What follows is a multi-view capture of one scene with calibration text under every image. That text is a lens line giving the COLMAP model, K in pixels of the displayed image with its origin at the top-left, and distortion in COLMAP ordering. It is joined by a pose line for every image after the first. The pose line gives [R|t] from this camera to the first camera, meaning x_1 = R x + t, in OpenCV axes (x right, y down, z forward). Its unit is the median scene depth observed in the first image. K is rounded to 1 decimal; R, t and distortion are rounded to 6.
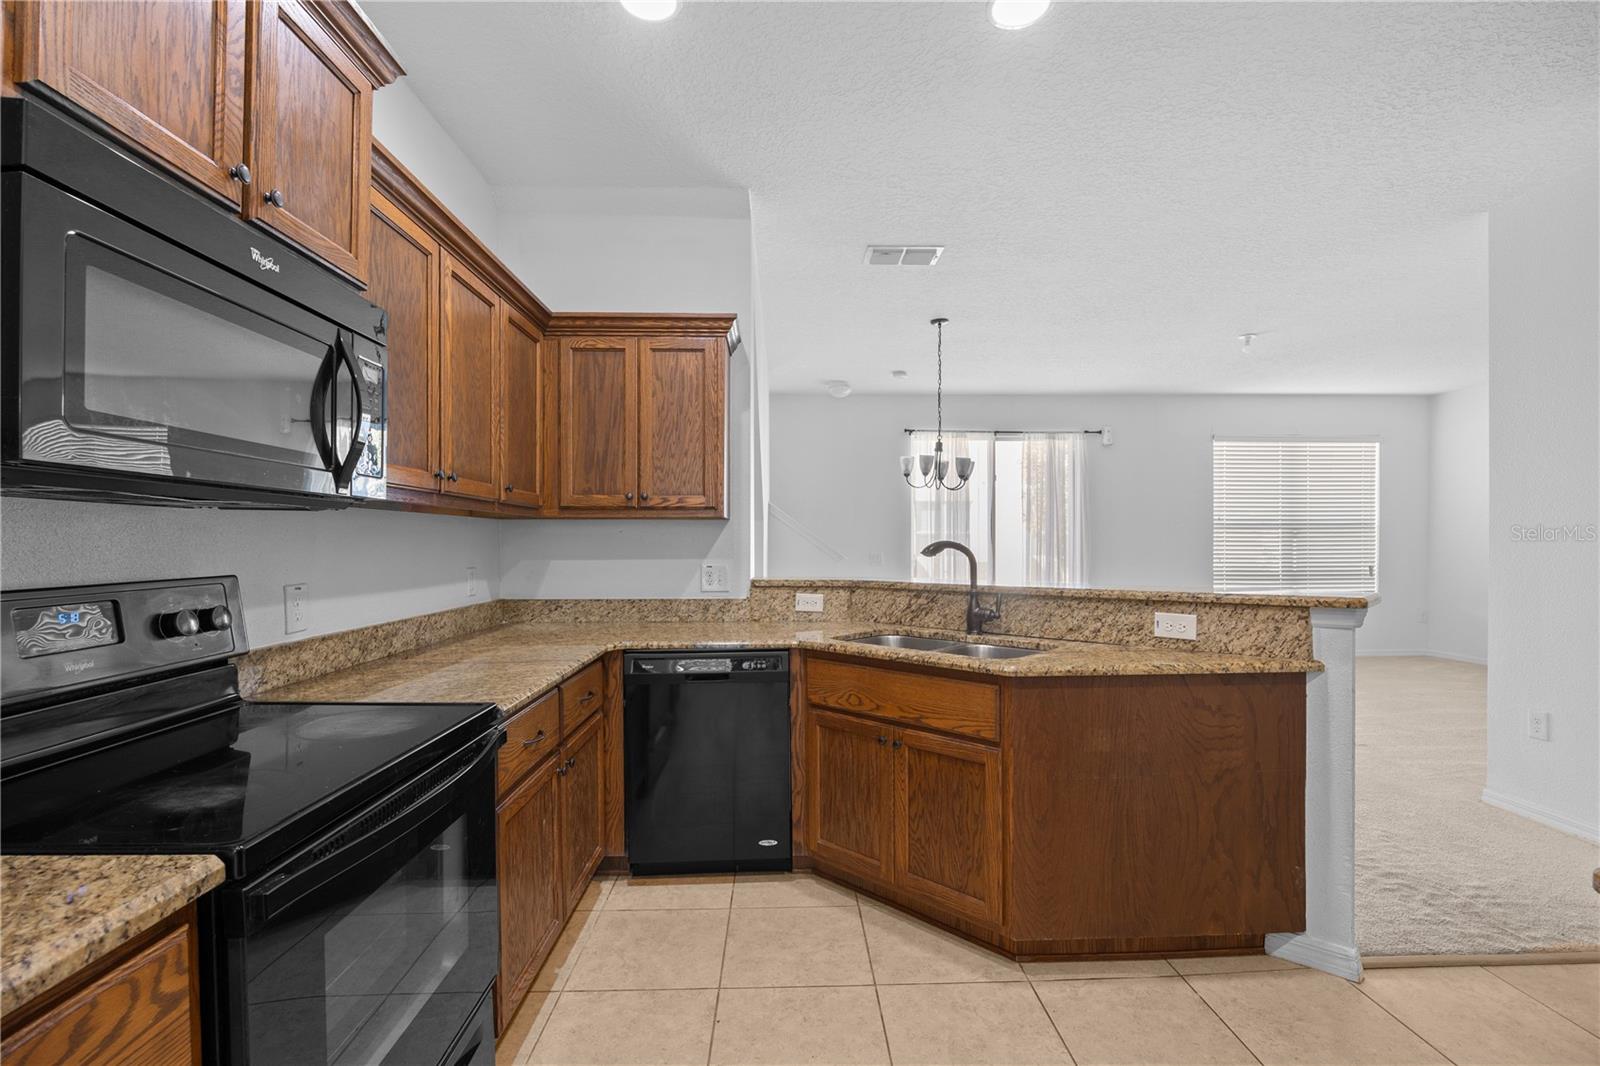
lens RADIAL K [[708.2, 0, 805.8], [0, 708.2, 550.8], [0, 0, 1]] dist [-0.016642, 0.002455]
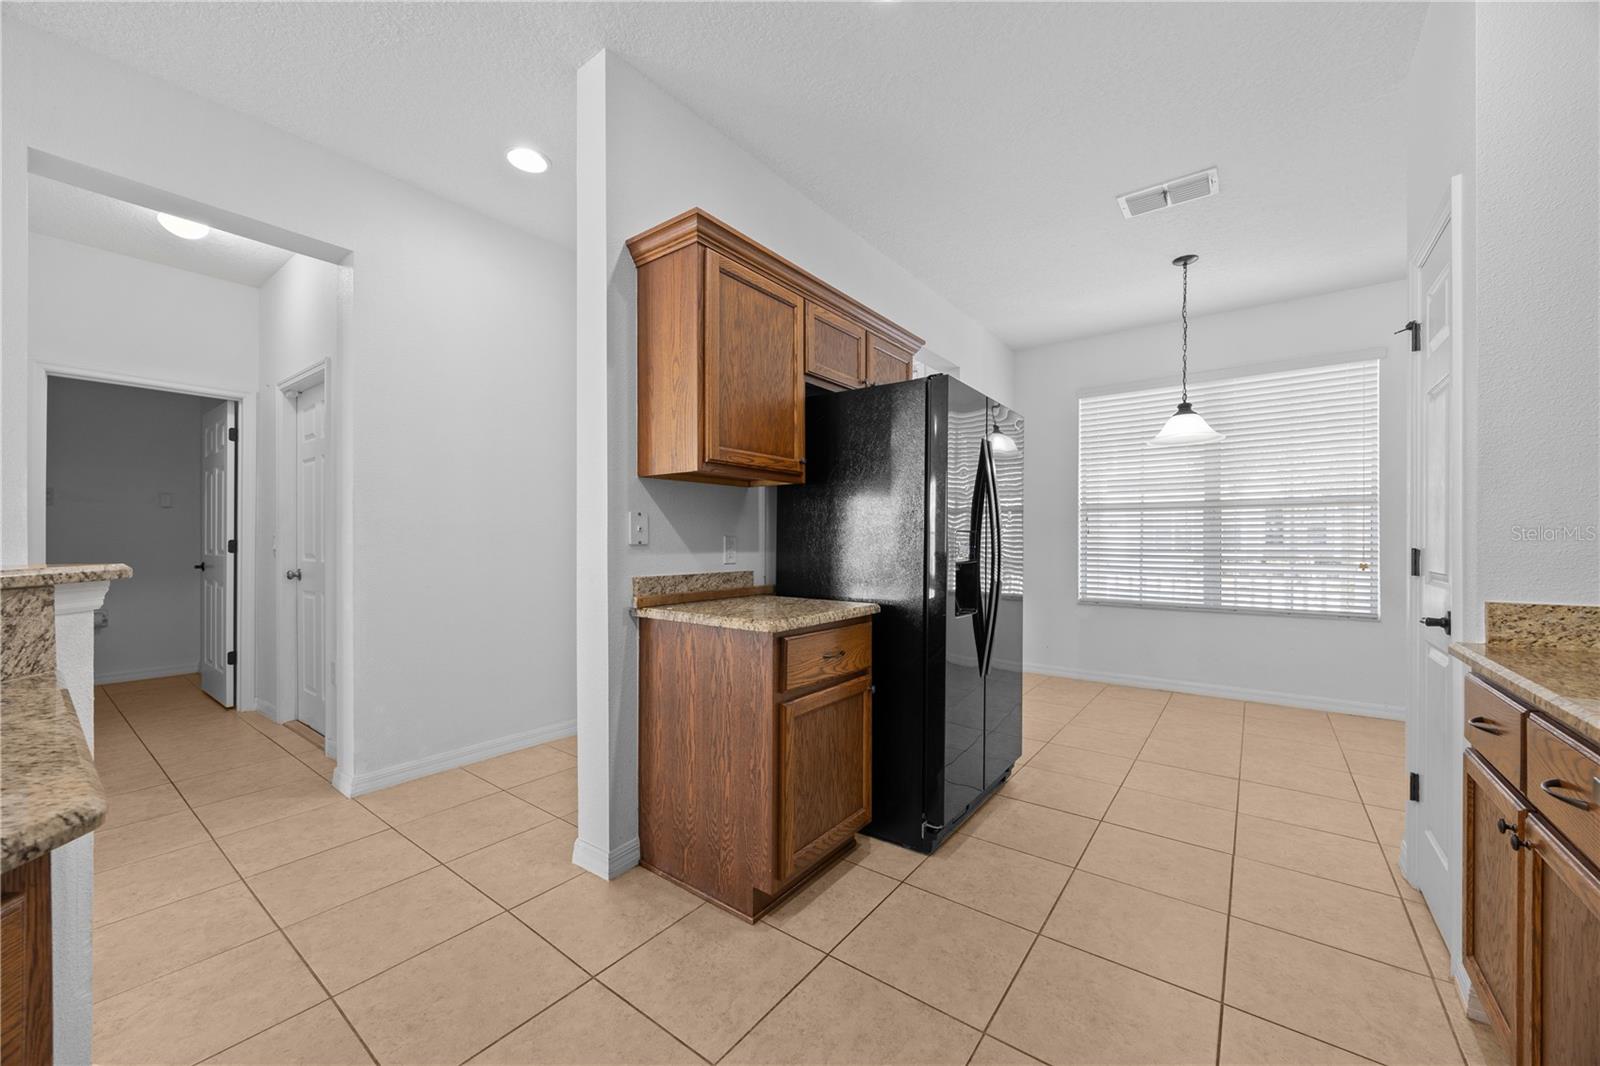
lens RADIAL K [[609.5, 0, 815.9], [0, 609.5, 539.4], [0, 0, 1]] dist [-0.001261, -0.000245]
pose [[-0.789711, 0.003370, 0.613470, -0.127676], [0.008167, 0.999954, 0.005021, 0.031496], [-0.613425, 0.008976, -0.789702, 0.769475]]
